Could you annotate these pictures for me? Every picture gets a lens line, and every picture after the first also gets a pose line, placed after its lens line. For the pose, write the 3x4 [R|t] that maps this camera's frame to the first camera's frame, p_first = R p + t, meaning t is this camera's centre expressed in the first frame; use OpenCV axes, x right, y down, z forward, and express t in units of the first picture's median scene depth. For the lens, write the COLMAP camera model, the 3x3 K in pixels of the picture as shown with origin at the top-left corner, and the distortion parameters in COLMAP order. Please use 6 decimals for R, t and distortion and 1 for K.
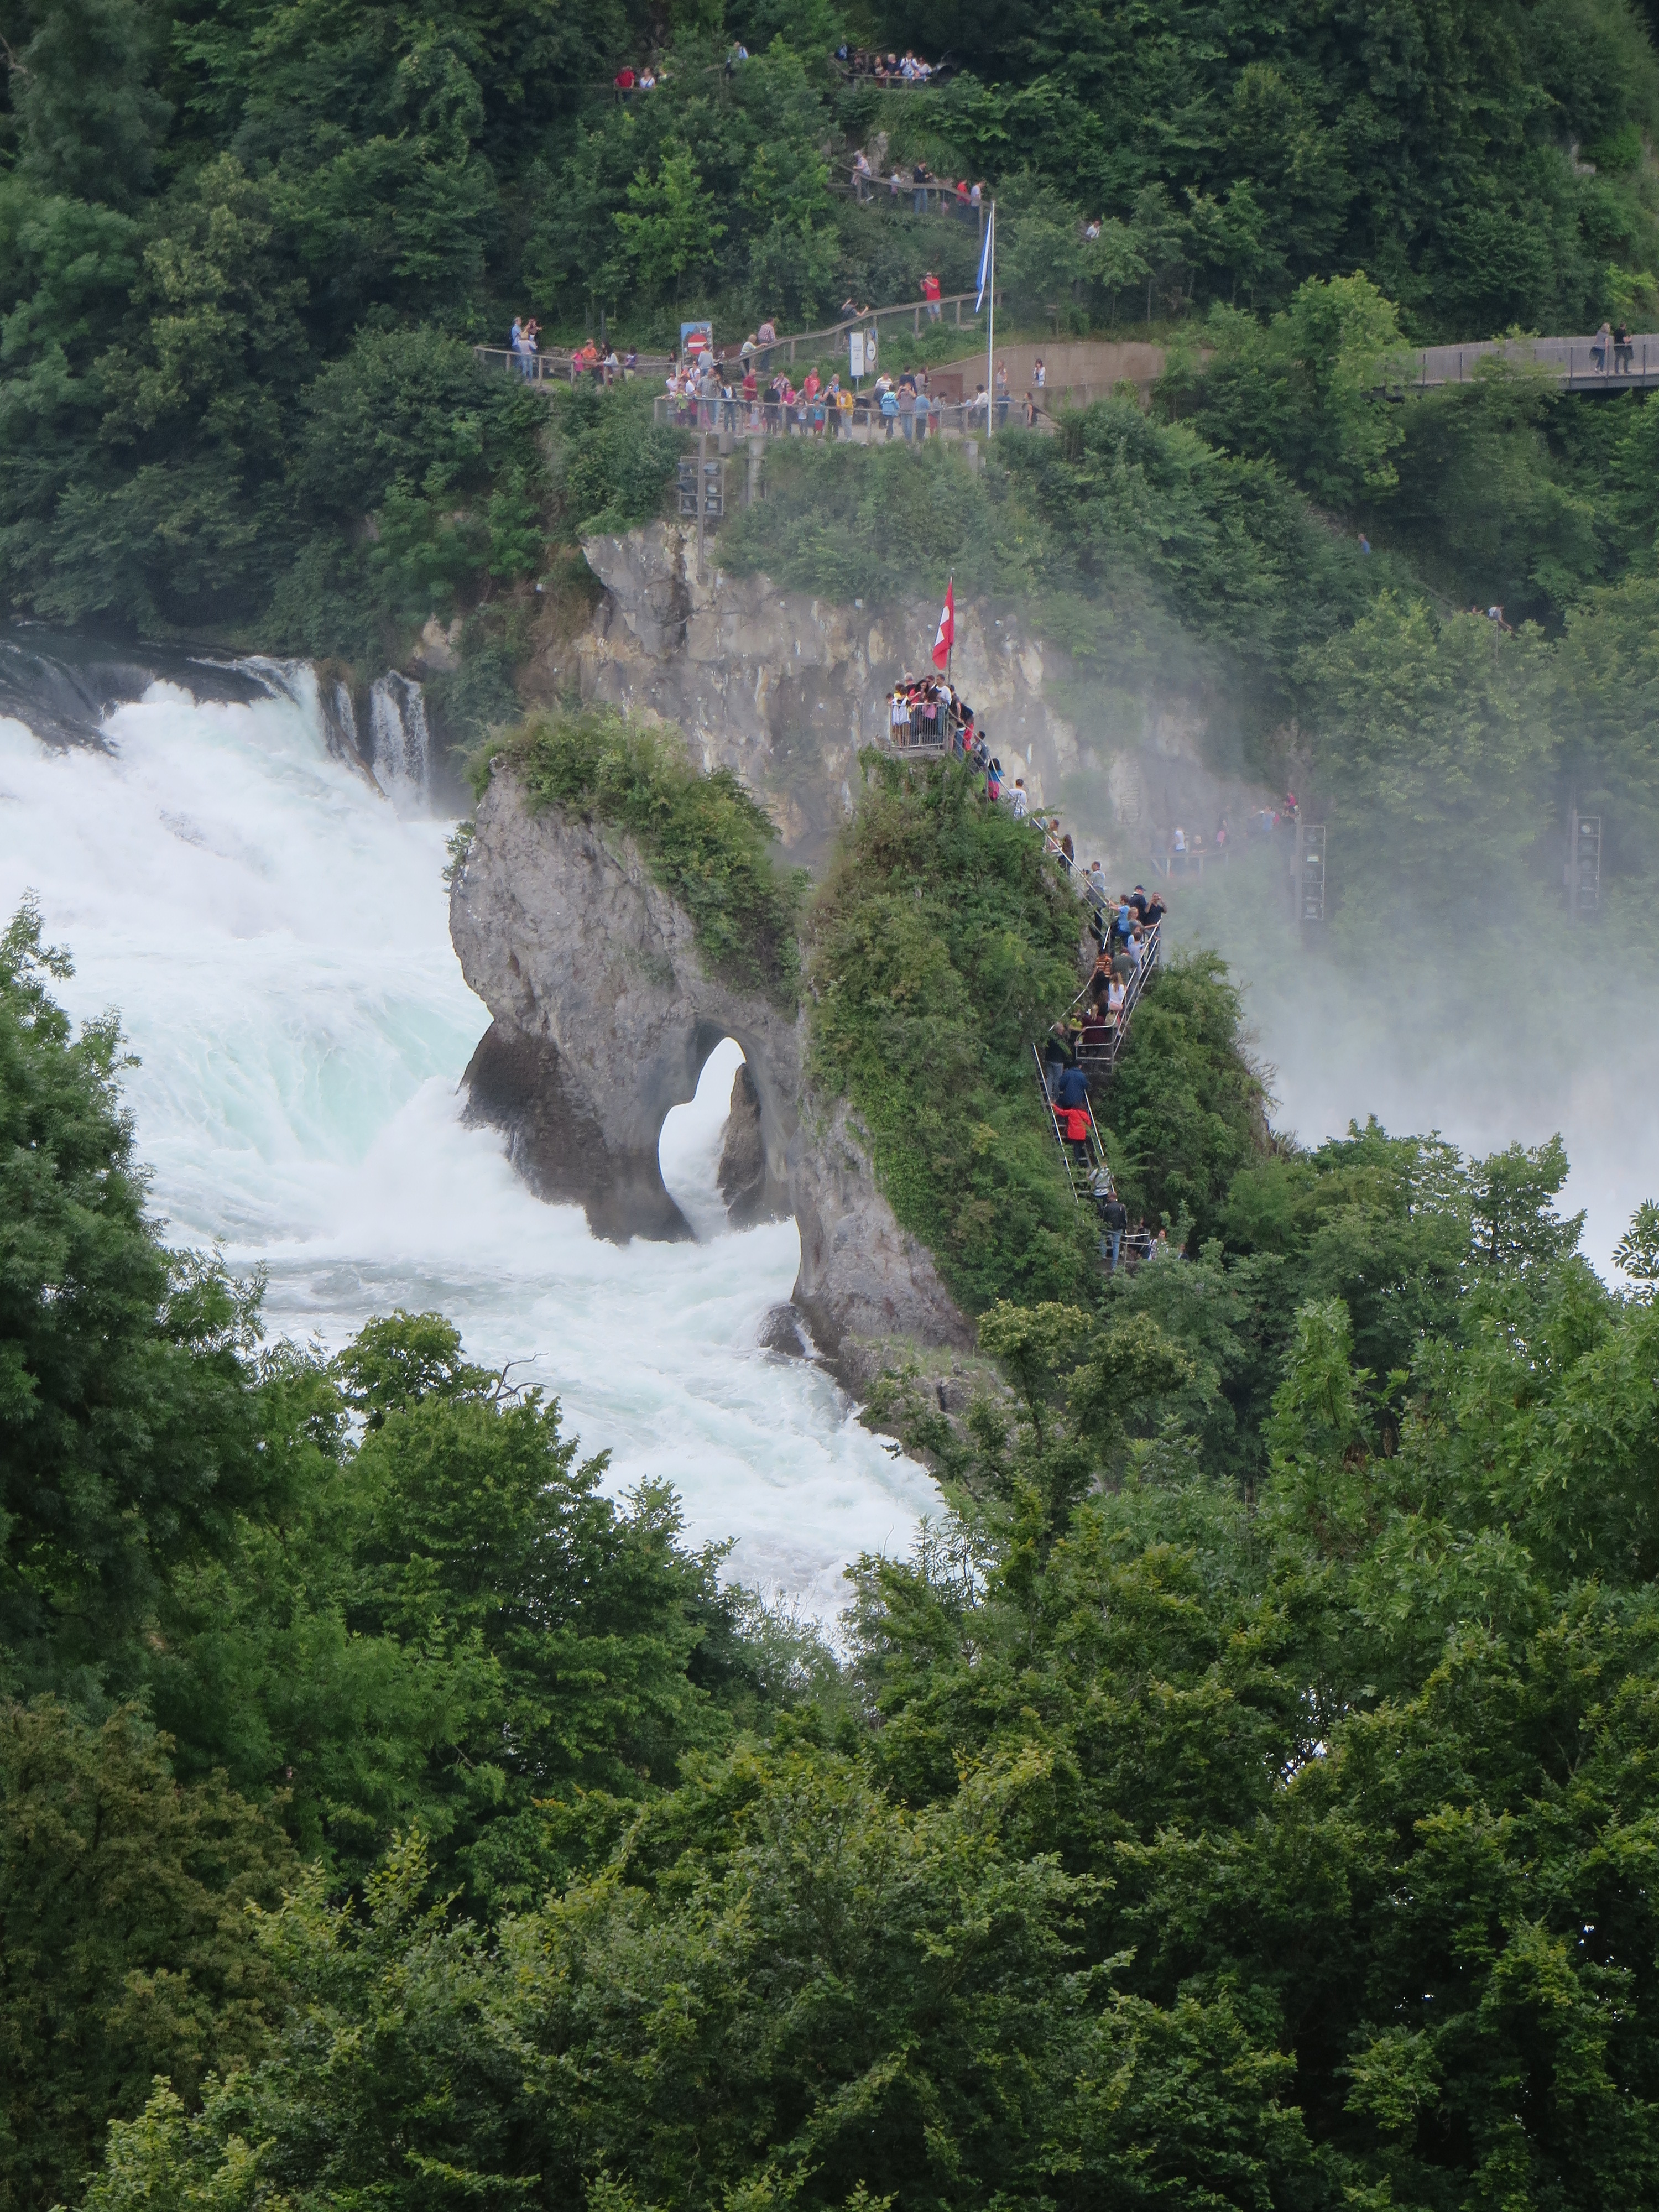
lens RADIAL K [[11349.1, 0, 829.5], [0, 11349.1, 1106.0], [0, 0, 1]] dist [-0.357367, -15.381475]
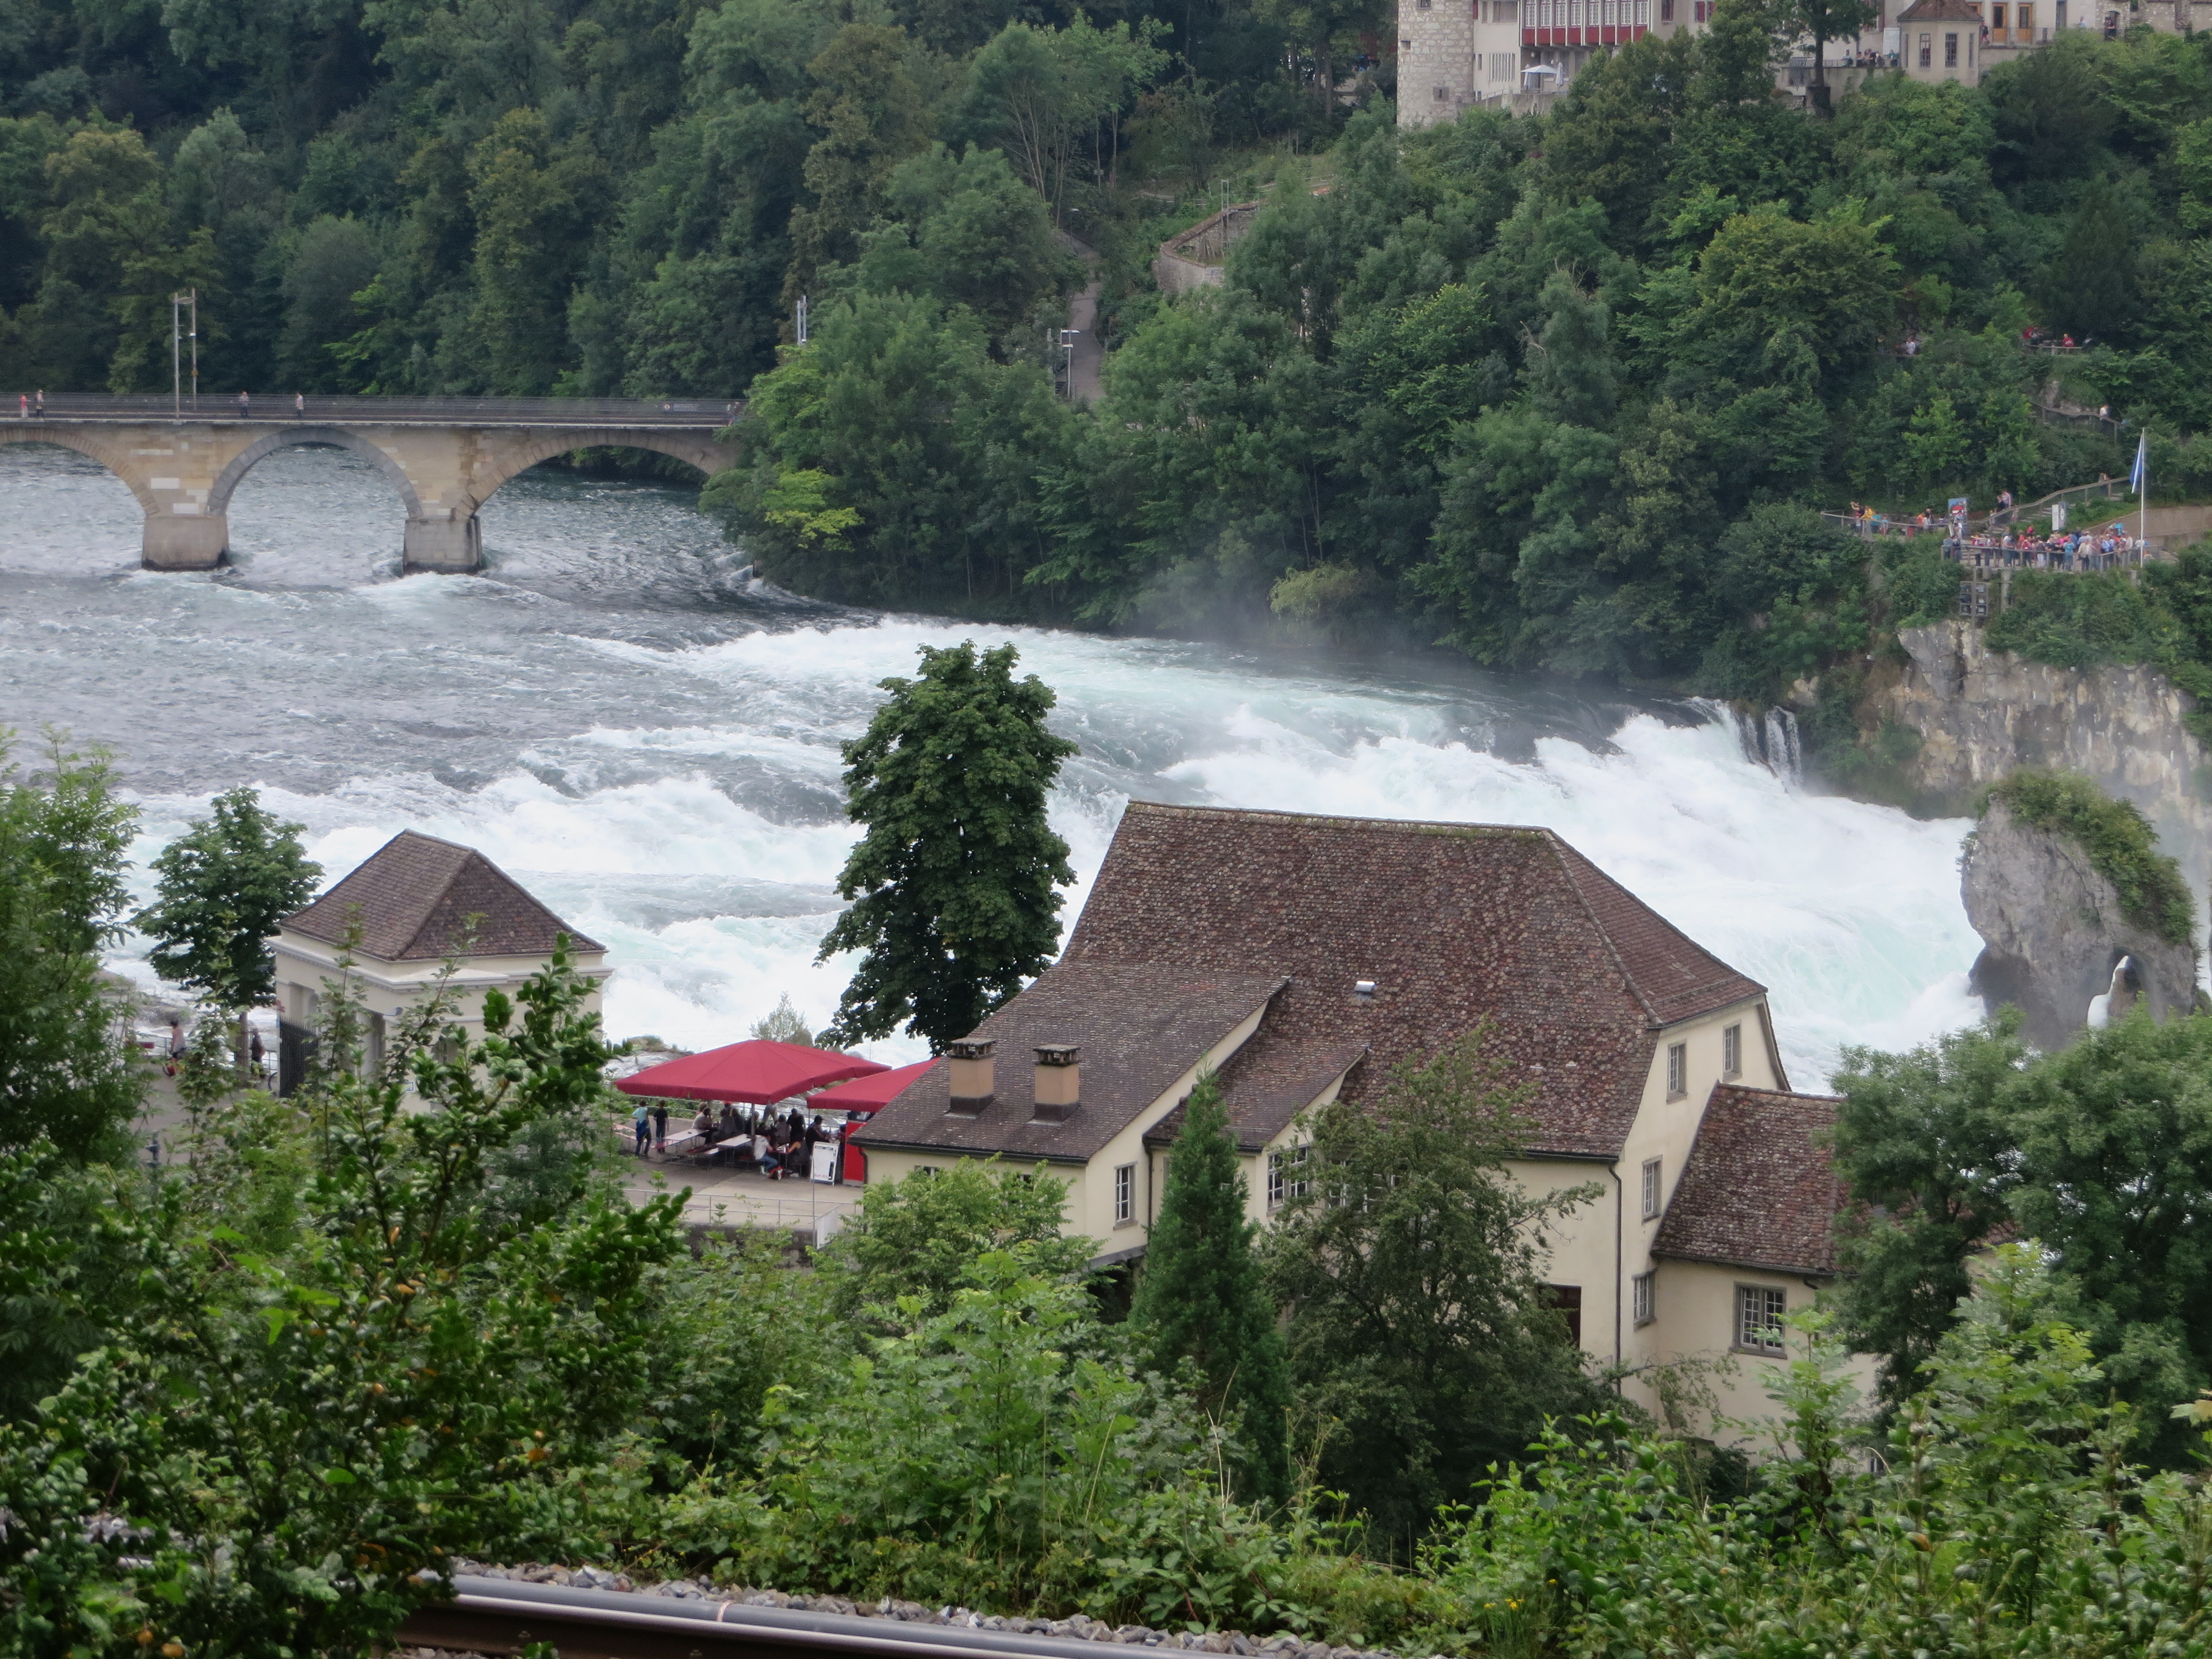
lens RADIAL K [[7178.0, 0, 1106.0], [0, 7178.0, 829.5], [0, 0, 1]] dist [-0.089237, 0.143745]
pose [[0.999098, -0.009481, -0.041393, -0.096788], [0.009544, 0.999954, 0.001317, -0.022945], [0.041379, -0.001711, 0.999142, -0.075093]]
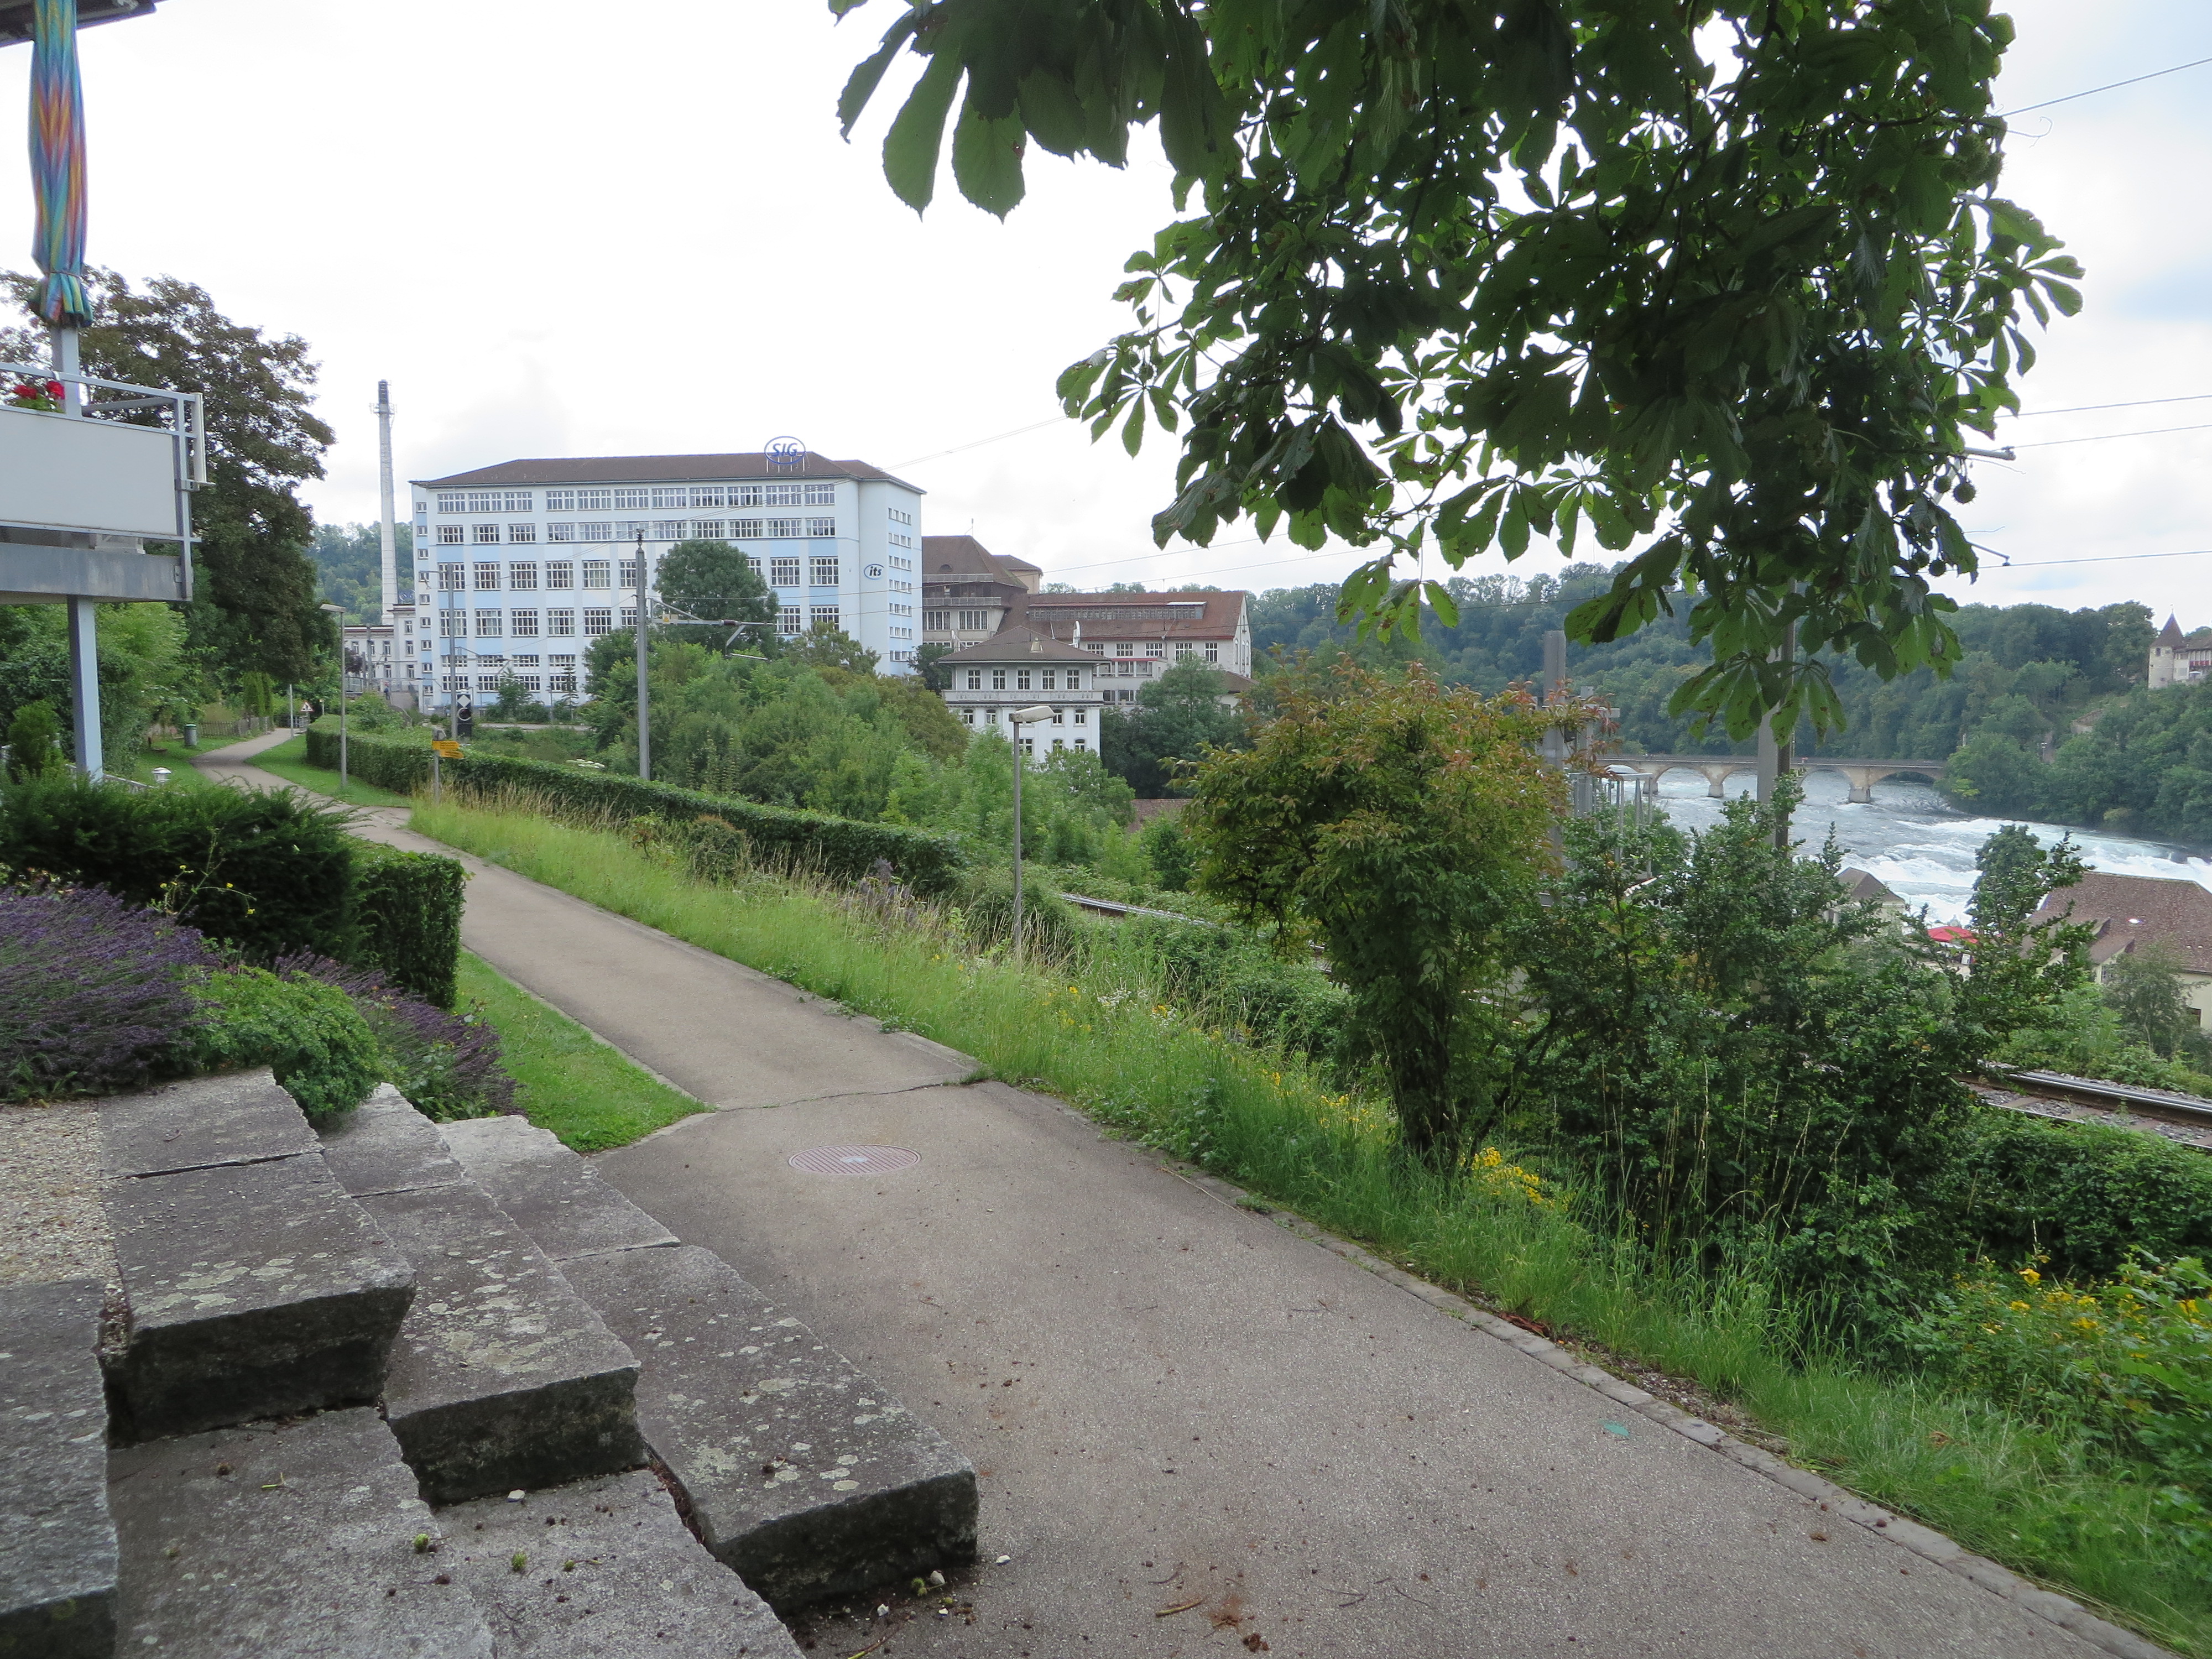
lens RADIAL K [[1669.0, 0, 1106.0], [0, 1669.0, 829.5], [0, 0, 1]] dist [-0.008095, -0.007278]
pose [[0.848920, 0.024763, -0.527941, -0.099351], [-0.034303, 0.999377, -0.008282, -0.021962], [0.527407, 0.025141, 0.849241, -0.070589]]
